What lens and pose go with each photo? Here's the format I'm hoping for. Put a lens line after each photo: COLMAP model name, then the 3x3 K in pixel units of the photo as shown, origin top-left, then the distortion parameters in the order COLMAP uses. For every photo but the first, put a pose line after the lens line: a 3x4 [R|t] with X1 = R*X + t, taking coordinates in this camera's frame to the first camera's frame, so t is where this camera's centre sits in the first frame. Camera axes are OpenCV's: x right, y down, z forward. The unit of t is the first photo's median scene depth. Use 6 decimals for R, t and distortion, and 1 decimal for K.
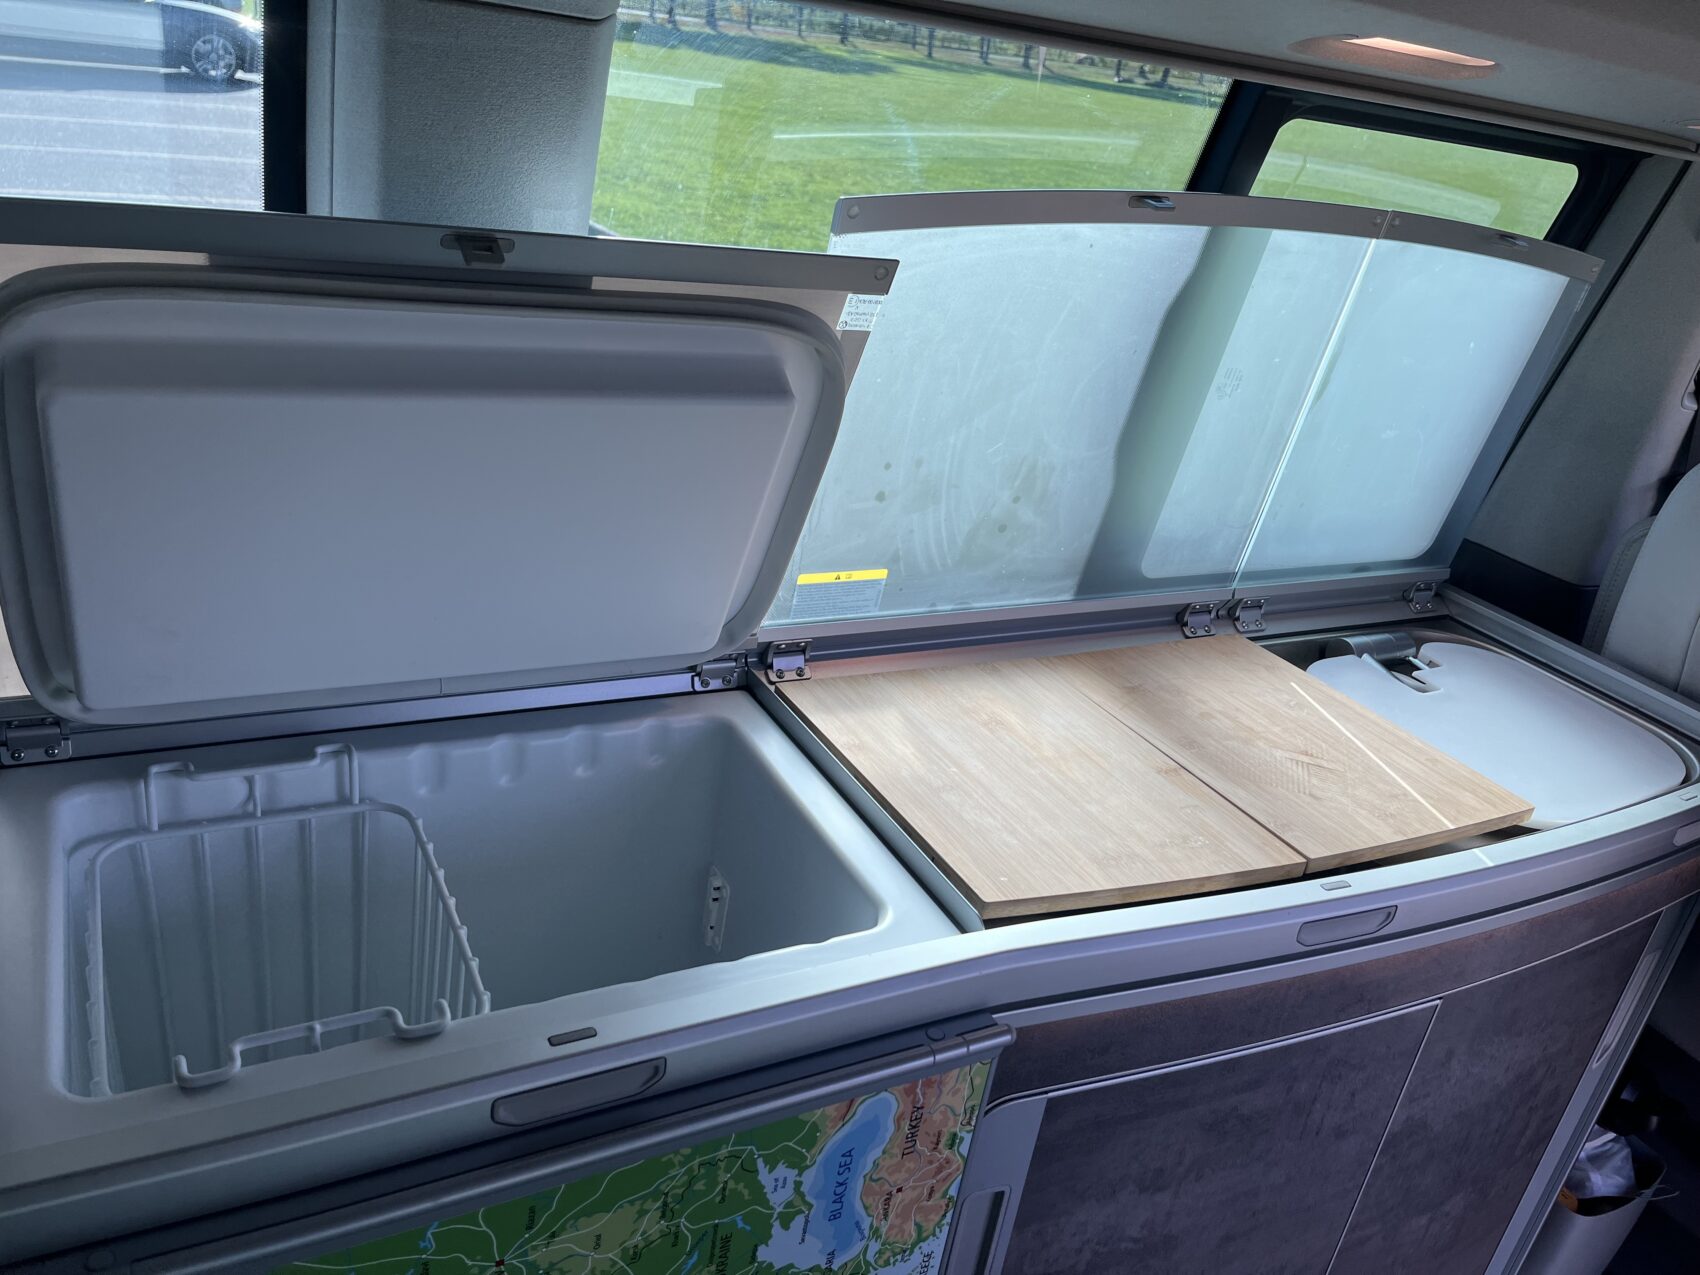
lens RADIAL K [[1263.2, 0, 850.0], [0, 1263.2, 637.5], [0, 0, 1]] dist [0.055862, -0.080699]
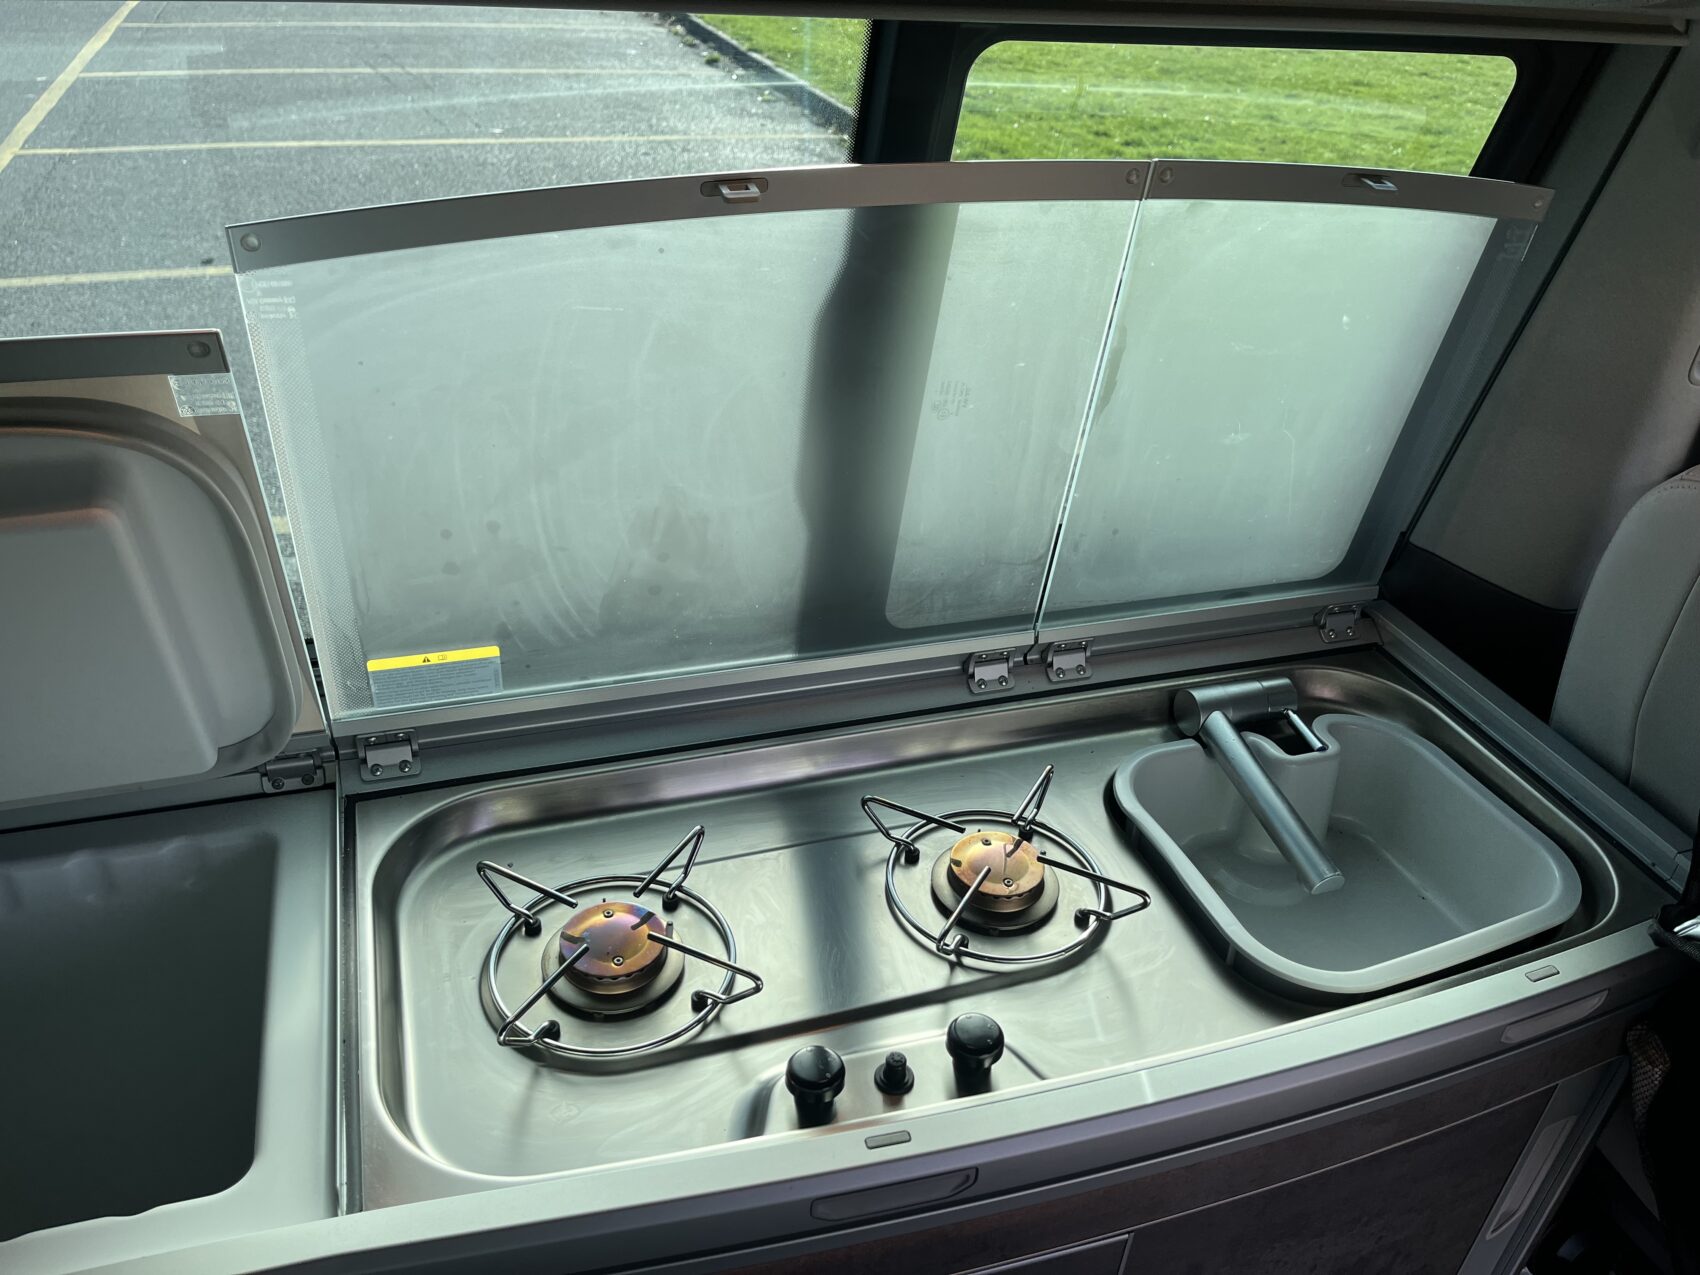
lens RADIAL K [[1285.4, 0, 841.8], [0, 1285.4, 642.7], [0, 0, 1]] dist [0.057859, -0.088870]
pose [[0.985608, 0.018001, -0.168083, 0.350261], [0.000282, 0.994138, 0.108120, -0.131905], [0.169044, -0.106612, 0.979825, 0.200685]]
